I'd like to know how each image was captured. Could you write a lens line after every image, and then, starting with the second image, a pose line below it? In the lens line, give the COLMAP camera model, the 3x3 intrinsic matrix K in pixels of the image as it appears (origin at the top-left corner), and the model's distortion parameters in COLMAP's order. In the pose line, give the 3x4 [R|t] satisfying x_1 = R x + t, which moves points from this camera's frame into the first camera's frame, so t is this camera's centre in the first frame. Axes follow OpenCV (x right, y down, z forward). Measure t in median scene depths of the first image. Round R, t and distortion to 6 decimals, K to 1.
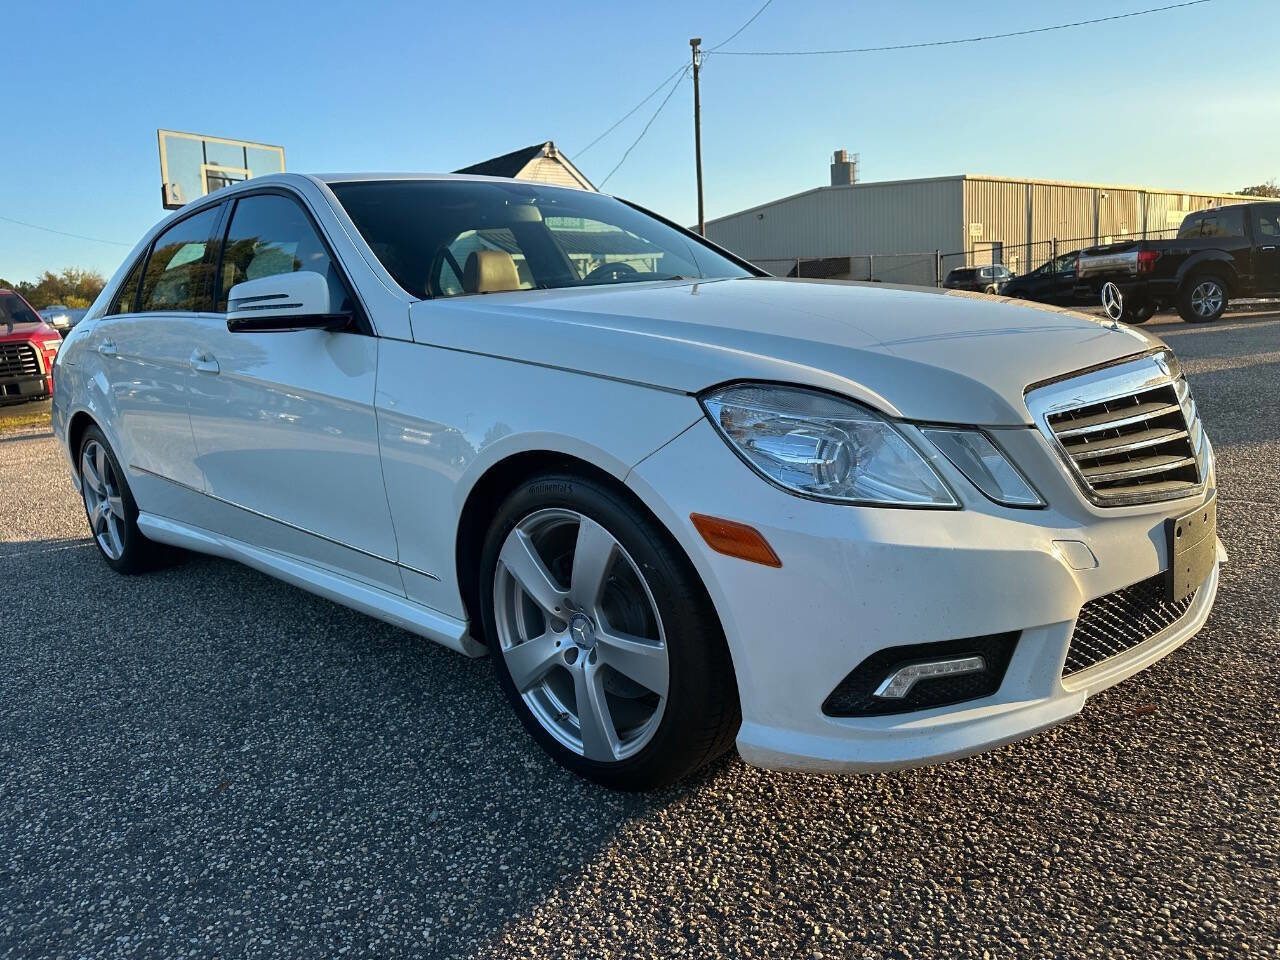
lens RADIAL K [[893.2, 0, 640.0], [0, 893.2, 480.0], [0, 0, 1]] dist [0.109017, -0.174539]
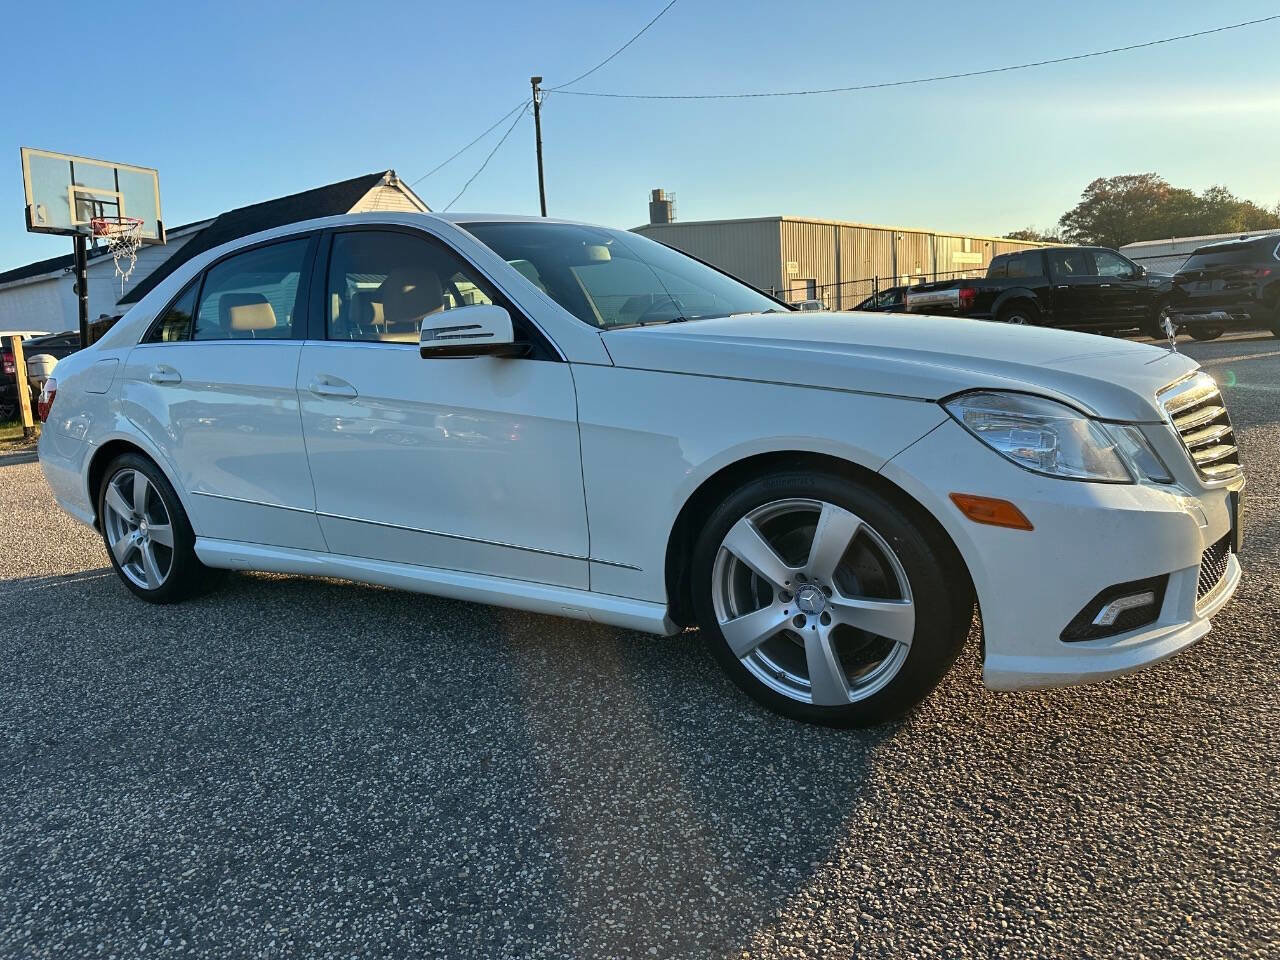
lens RADIAL K [[894.1, 0, 637.4], [0, 894.1, 482.6], [0, 0, 1]] dist [0.070604, -0.088623]
pose [[0.981153, -0.029230, 0.191008, -0.513510], [0.034790, 0.999061, -0.025820, 0.032951], [-0.190074, 0.031978, 0.981249, -0.148189]]
